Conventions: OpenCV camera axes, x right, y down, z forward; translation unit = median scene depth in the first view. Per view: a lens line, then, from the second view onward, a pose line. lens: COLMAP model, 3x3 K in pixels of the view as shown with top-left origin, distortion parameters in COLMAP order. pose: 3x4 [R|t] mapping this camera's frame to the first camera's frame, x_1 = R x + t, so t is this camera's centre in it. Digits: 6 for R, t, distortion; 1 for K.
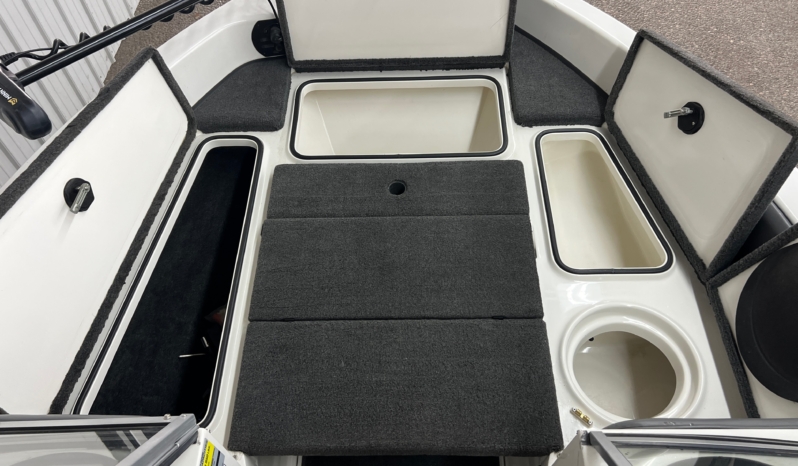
lens RADIAL K [[612.6, 0, 396.6], [0, 612.6, 235.7], [0, 0, 1]] dist [0.055239, -0.039135]
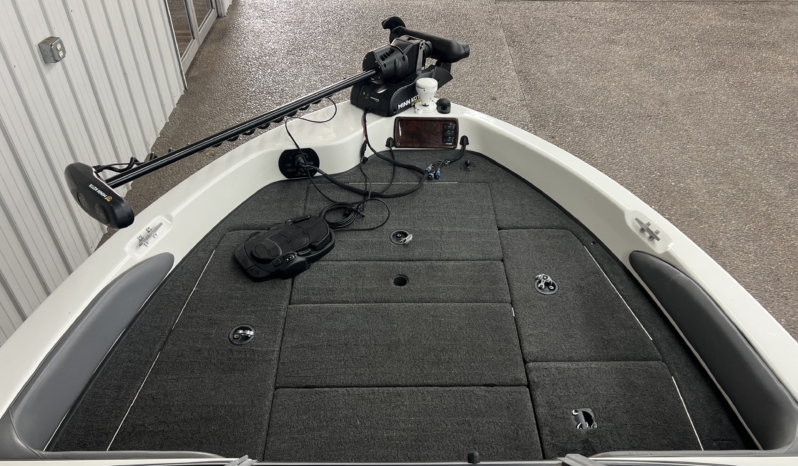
lens RADIAL K [[612.6, 0, 400.0], [0, 612.6, 228.5], [0, 0, 1]] dist [0.055239, -0.039135]
pose [[0.998786, 0.016060, 0.046571, -0.063558], [-0.004589, 0.971587, -0.236638, 0.117204], [-0.049048, 0.236137, 0.970481, -0.203888]]
